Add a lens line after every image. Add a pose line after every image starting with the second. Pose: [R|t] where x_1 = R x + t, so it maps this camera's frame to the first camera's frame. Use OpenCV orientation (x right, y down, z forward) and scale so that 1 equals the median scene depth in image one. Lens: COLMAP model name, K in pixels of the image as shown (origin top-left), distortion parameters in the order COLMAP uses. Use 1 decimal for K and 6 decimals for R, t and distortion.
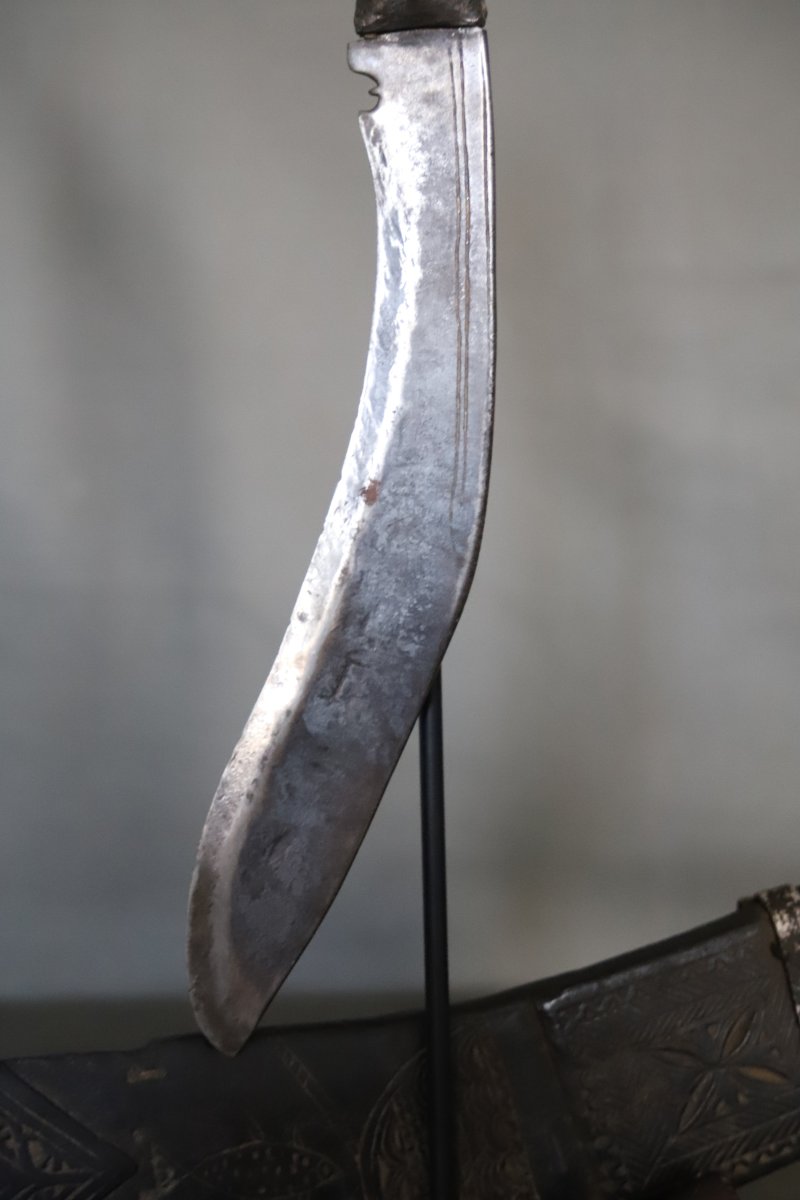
lens RADIAL K [[2019.0, 0, 395.2], [0, 2019.0, 603.8], [0, 0, 1]] dist [0.090393, 0.000000]
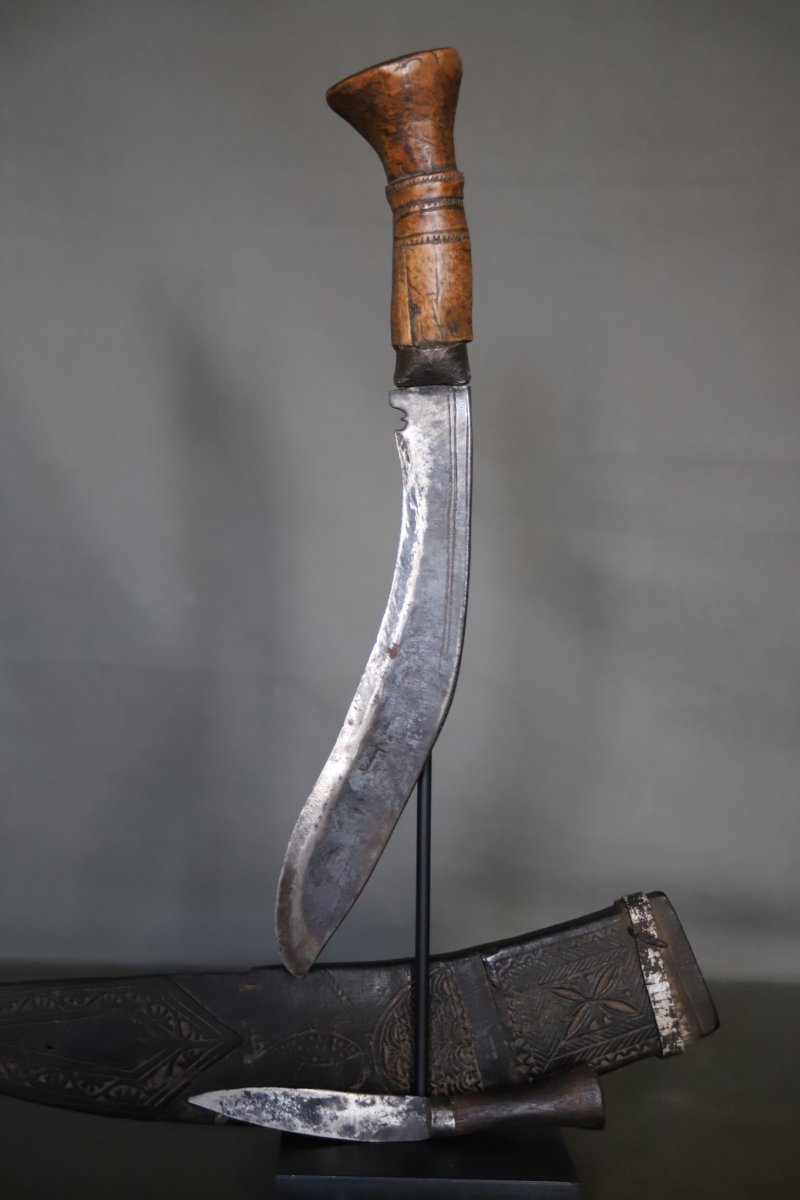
lens RADIAL K [[2050.1, 0, 411.2], [0, 2050.1, 596.8], [0, 0, 1]] dist [0.048524, 0.000000]
pose [[0.999277, 0.035888, -0.012540, 0.022802], [-0.036082, 0.999227, -0.015606, -0.073715], [0.011970, 0.016047, 0.999800, -0.729680]]
